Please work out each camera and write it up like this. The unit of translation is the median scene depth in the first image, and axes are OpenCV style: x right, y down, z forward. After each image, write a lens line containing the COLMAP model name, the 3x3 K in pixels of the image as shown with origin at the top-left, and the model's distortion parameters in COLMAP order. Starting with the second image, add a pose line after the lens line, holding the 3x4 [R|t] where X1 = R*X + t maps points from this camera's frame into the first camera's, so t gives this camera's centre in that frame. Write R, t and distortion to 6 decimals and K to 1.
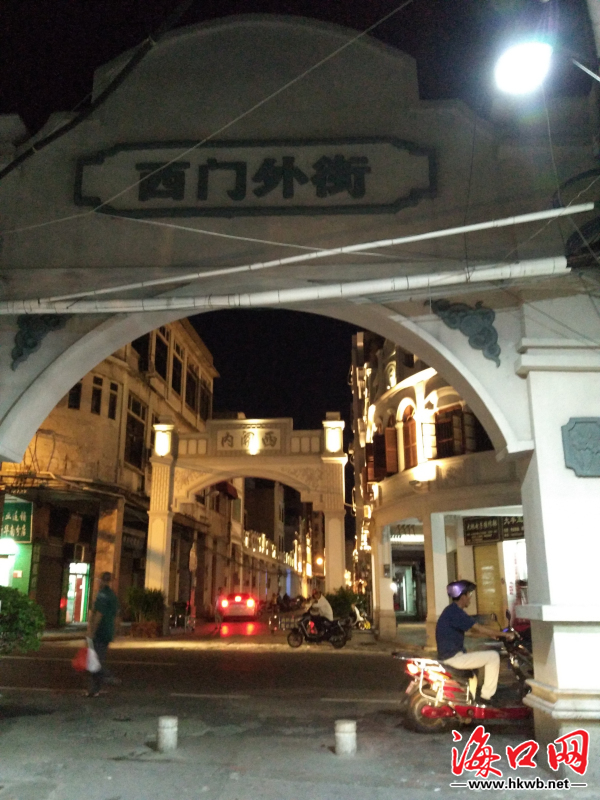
lens RADIAL K [[664.2, 0, 282.3], [0, 664.2, 407.3], [0, 0, 1]] dist [0.154893, -0.394765]
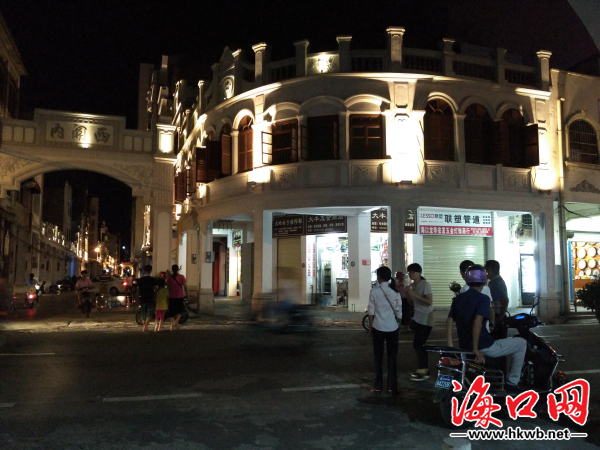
lens RADIAL K [[505.3, 0, 288.2], [0, 505.3, 230.1], [0, 0, 1]] dist [0.088329, -0.206981]
pose [[0.908646, 0.033470, 0.416223, -0.083385], [-0.109336, 0.981076, 0.159799, 0.035509], [-0.402998, -0.190709, 0.895111, 0.140231]]
